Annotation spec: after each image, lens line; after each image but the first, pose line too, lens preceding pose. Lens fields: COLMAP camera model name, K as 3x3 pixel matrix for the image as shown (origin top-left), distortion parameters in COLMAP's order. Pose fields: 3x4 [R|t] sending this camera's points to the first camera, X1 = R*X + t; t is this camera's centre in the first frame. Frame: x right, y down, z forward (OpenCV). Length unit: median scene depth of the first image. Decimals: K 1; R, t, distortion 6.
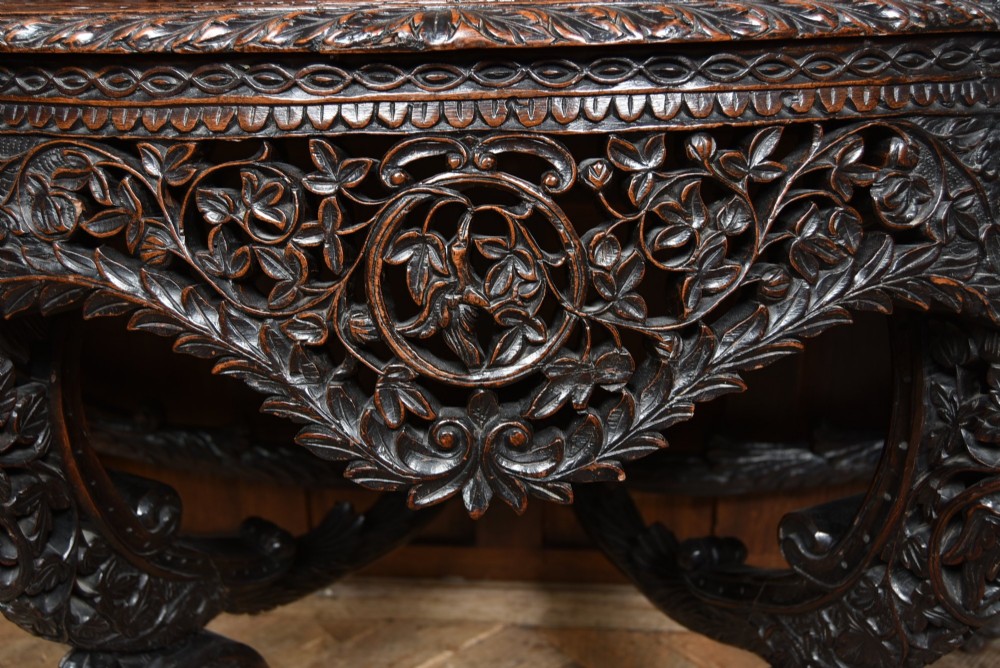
lens RADIAL K [[989.1, 0, 498.1], [0, 989.1, 334.4], [0, 0, 1]] dist [-0.023846, 0.000000]
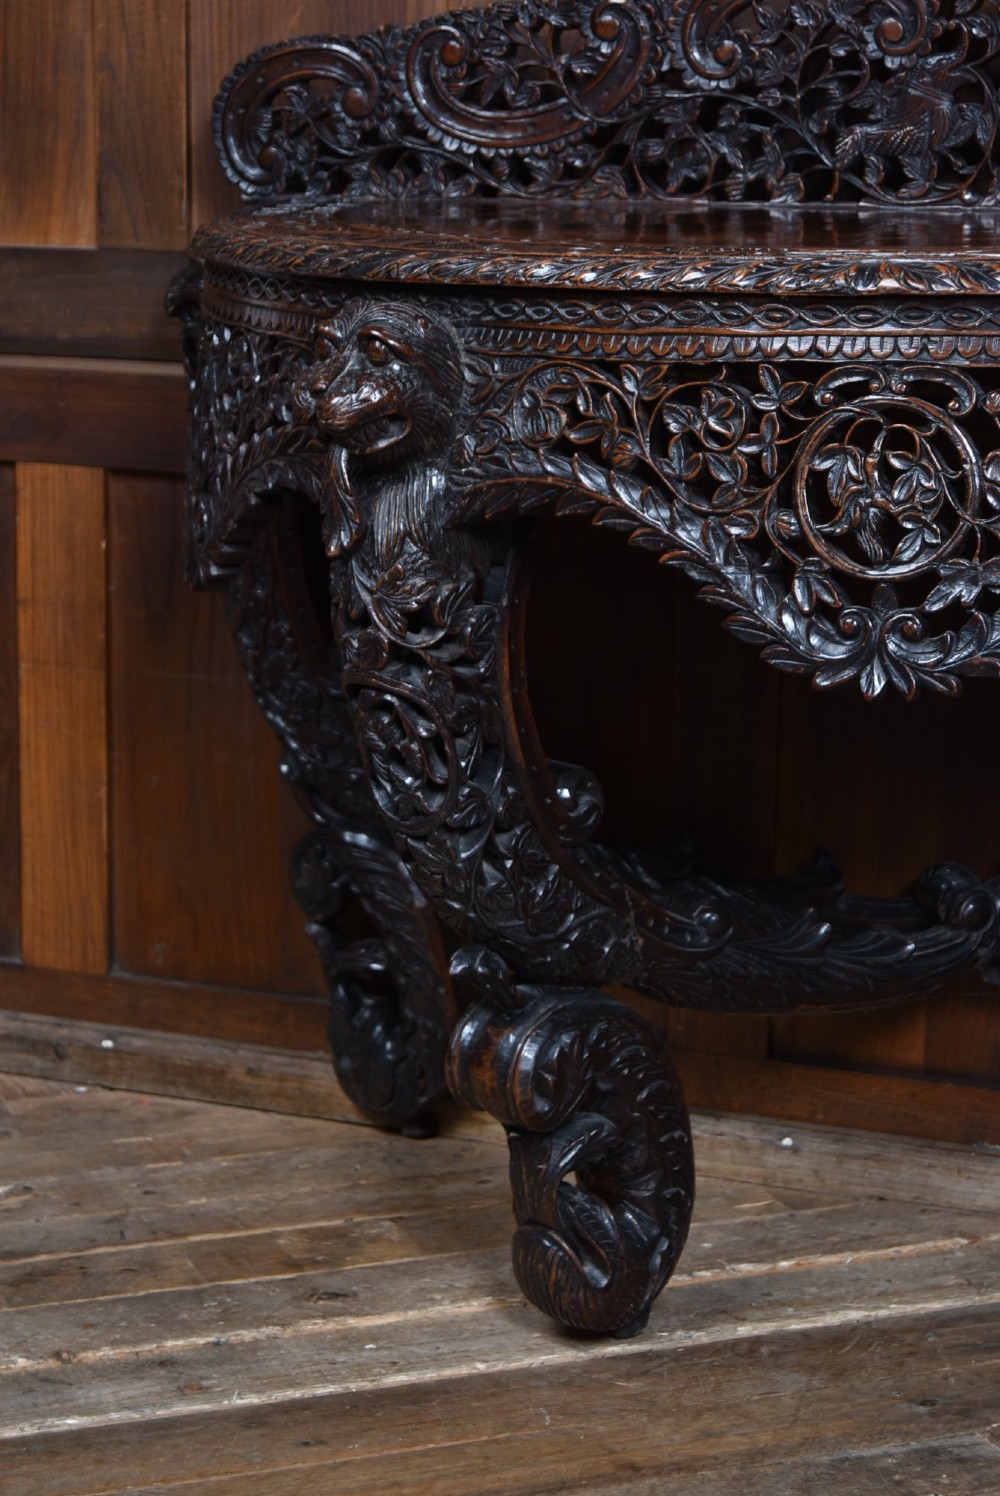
lens RADIAL K [[3200.5, 0, 516.4], [0, 3200.5, 770.9], [0, 0, 1]] dist [0.012502, 0.000000]
pose [[0.942320, 0.075348, -0.326122, 0.795970], [-0.118661, 0.986253, -0.115000, 0.734380], [0.312974, 0.147065, 0.938307, -2.540602]]
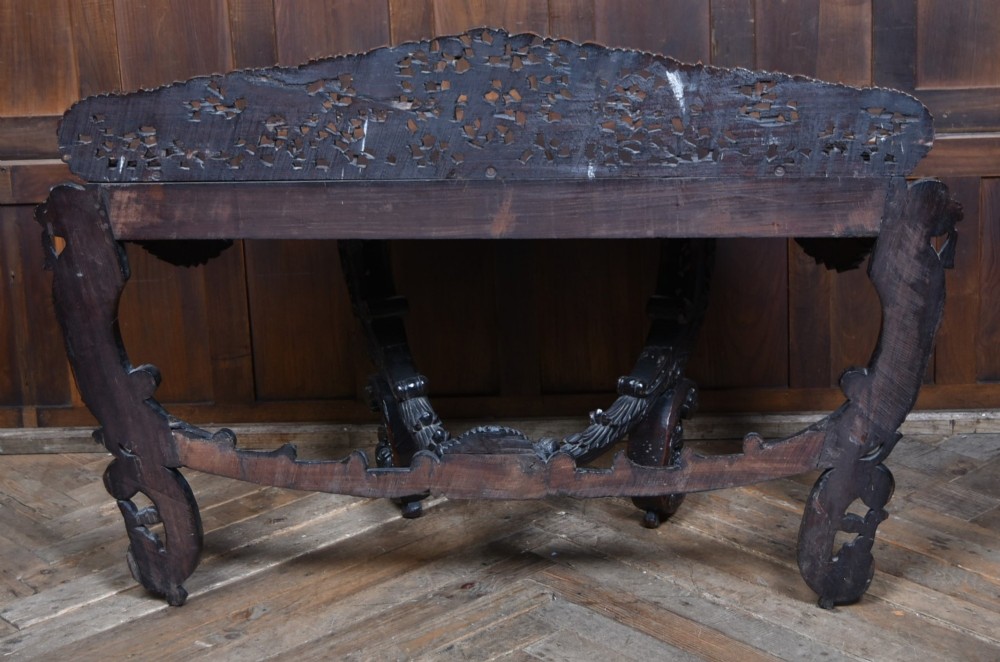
lens RADIAL K [[1907.6, 0, 556.4], [0, 1907.6, 220.1], [0, 0, 1]] dist [-0.011363, 0.000000]
pose [[0.998827, -0.045864, 0.015539, 0.086622], [0.046864, 0.996325, -0.071692, 0.403552], [-0.012194, 0.072336, 0.997306, -5.622885]]
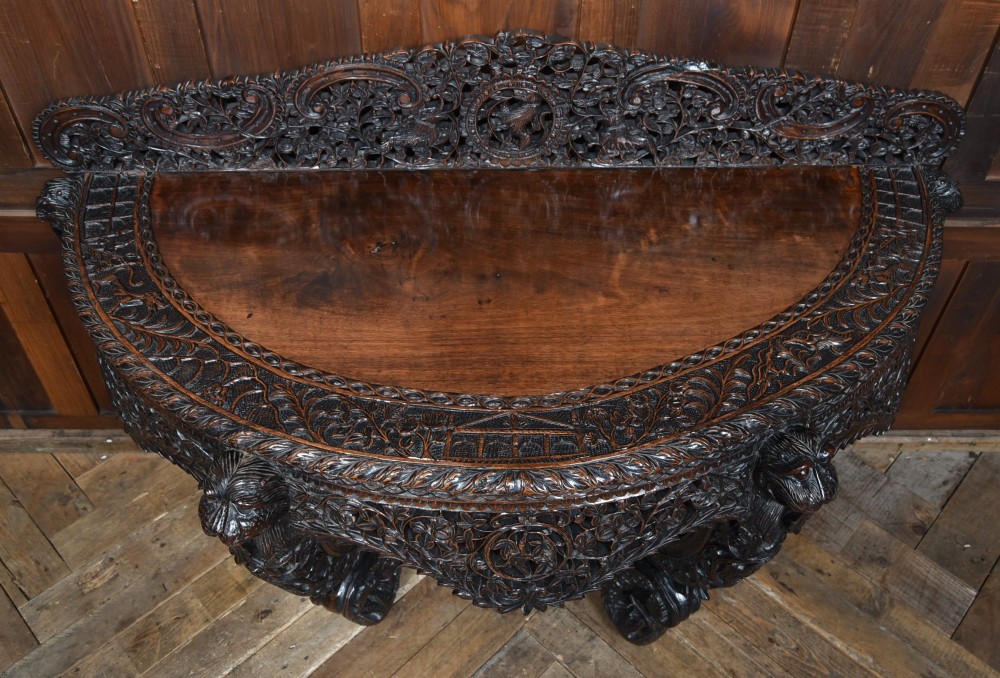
lens RADIAL K [[848.0, 0, 524.1], [0, 848.0, 297.7], [0, 0, 1]] dist [-0.031566, 0.026835]
pose [[0.996028, -0.032376, 0.082949, -0.180574], [-0.003790, 0.915298, 0.402759, -1.425557], [-0.088962, -0.401474, 0.911540, -0.636491]]
